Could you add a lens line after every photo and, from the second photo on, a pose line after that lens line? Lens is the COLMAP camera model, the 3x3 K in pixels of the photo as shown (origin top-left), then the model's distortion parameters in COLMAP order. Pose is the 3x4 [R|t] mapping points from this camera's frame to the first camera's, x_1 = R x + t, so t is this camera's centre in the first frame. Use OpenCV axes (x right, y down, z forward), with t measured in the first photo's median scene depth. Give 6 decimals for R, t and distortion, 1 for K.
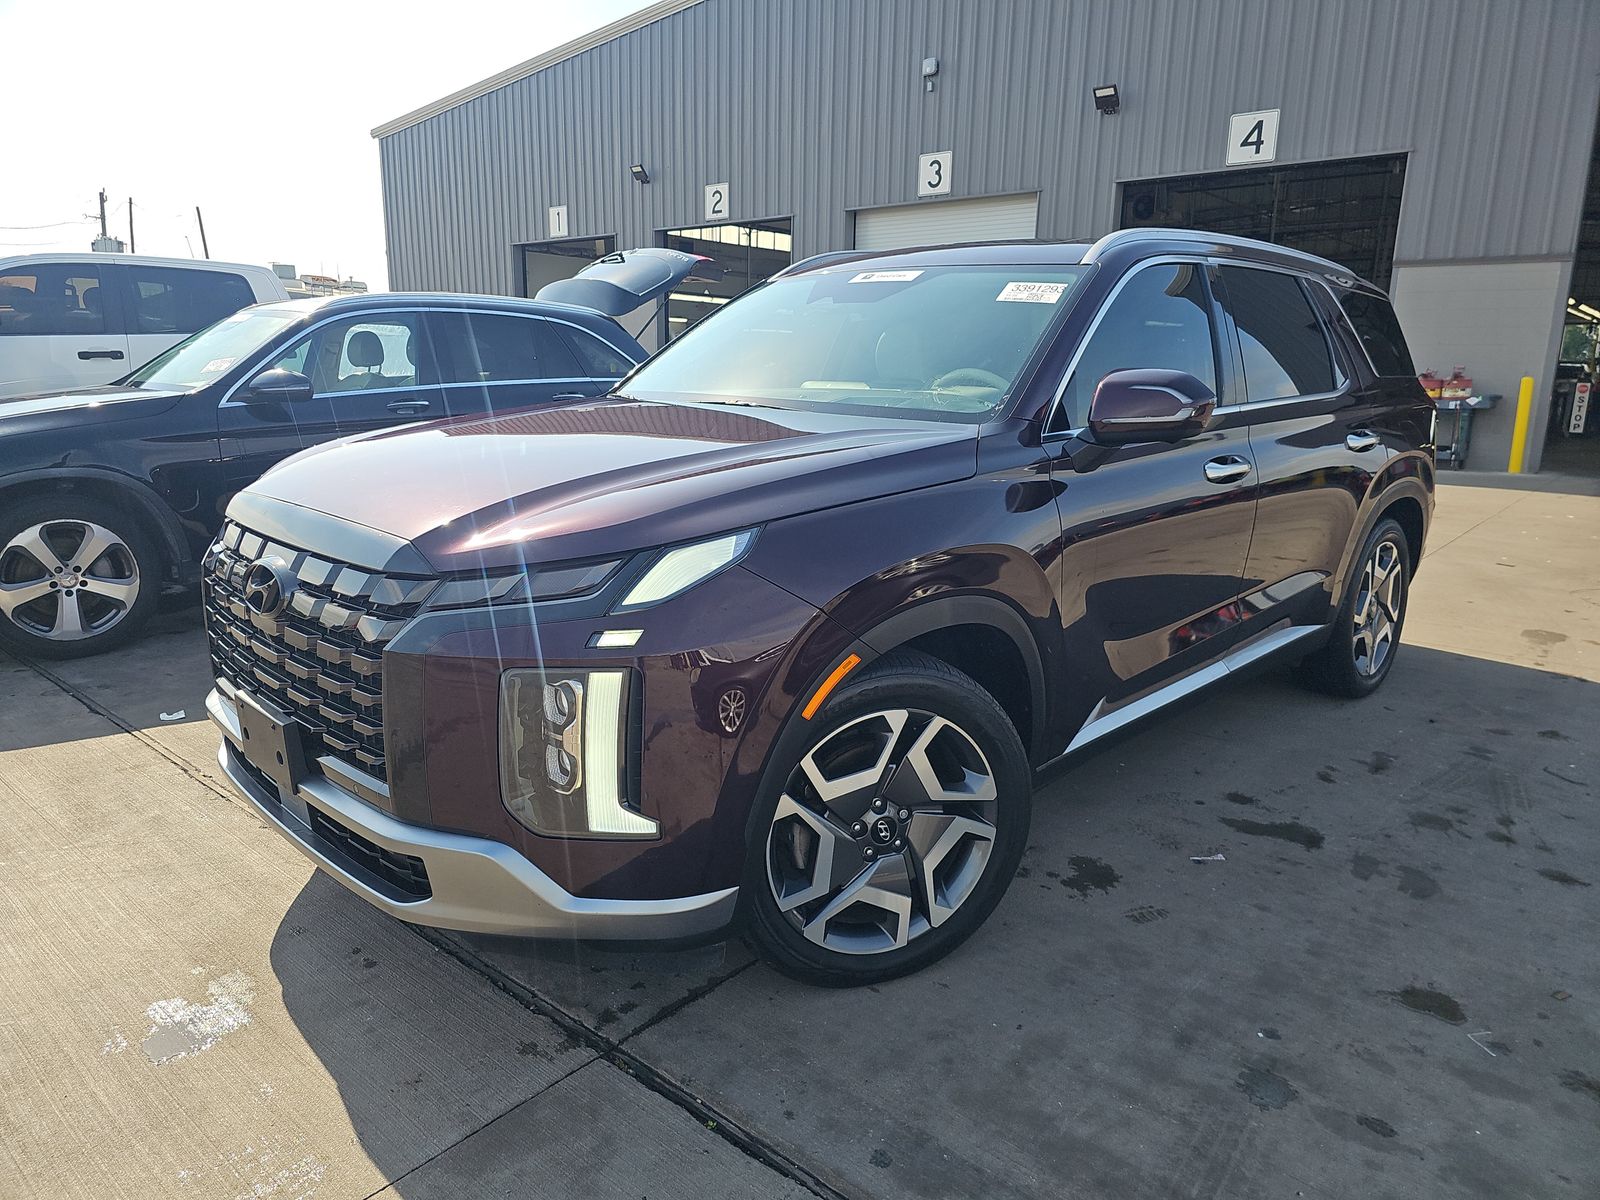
lens RADIAL K [[1077.7, 0, 787.4], [0, 1077.7, 601.6], [0, 0, 1]] dist [0.011723, -0.010179]
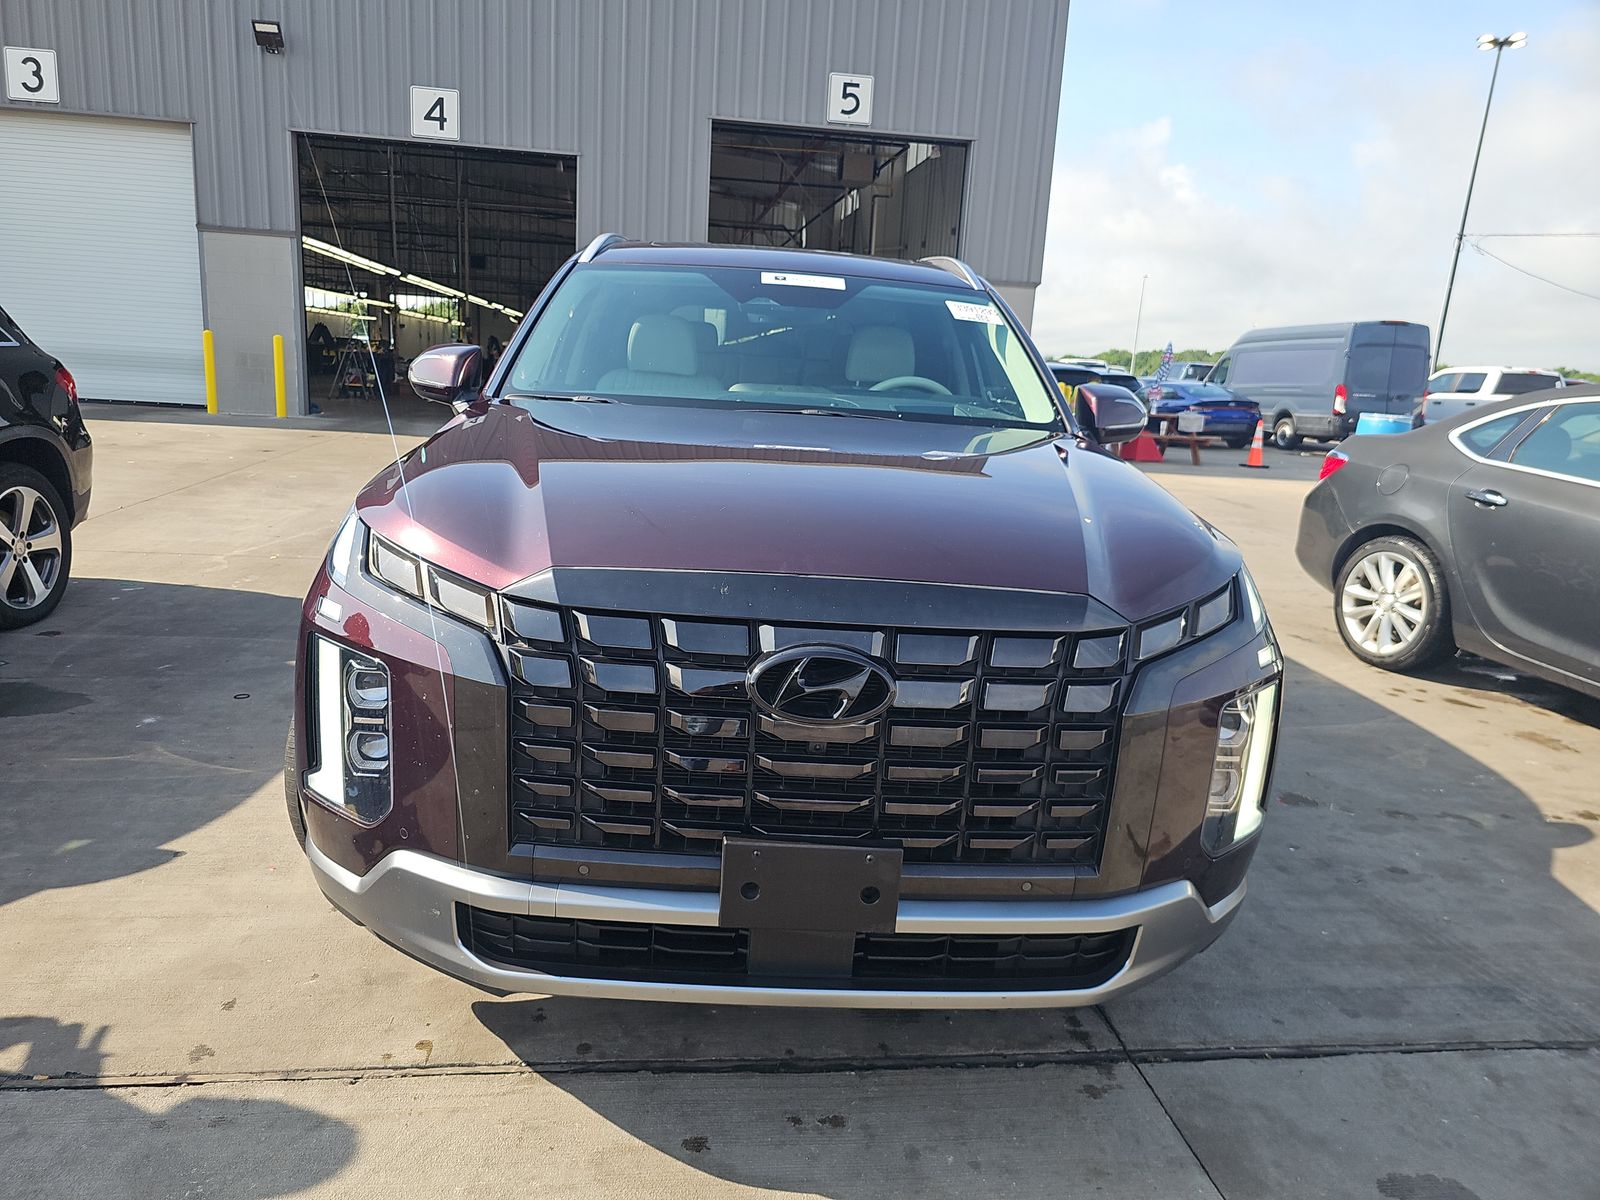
lens RADIAL K [[1077.7, 0, 788.4], [0, 1077.7, 597.4], [0, 0, 1]] dist [0.011723, -0.010179]
pose [[0.655304, -0.139086, 0.742450, -0.173148], [0.114983, 0.989815, 0.083939, -0.023311], [-0.746562, 0.030364, 0.664622, 0.085539]]
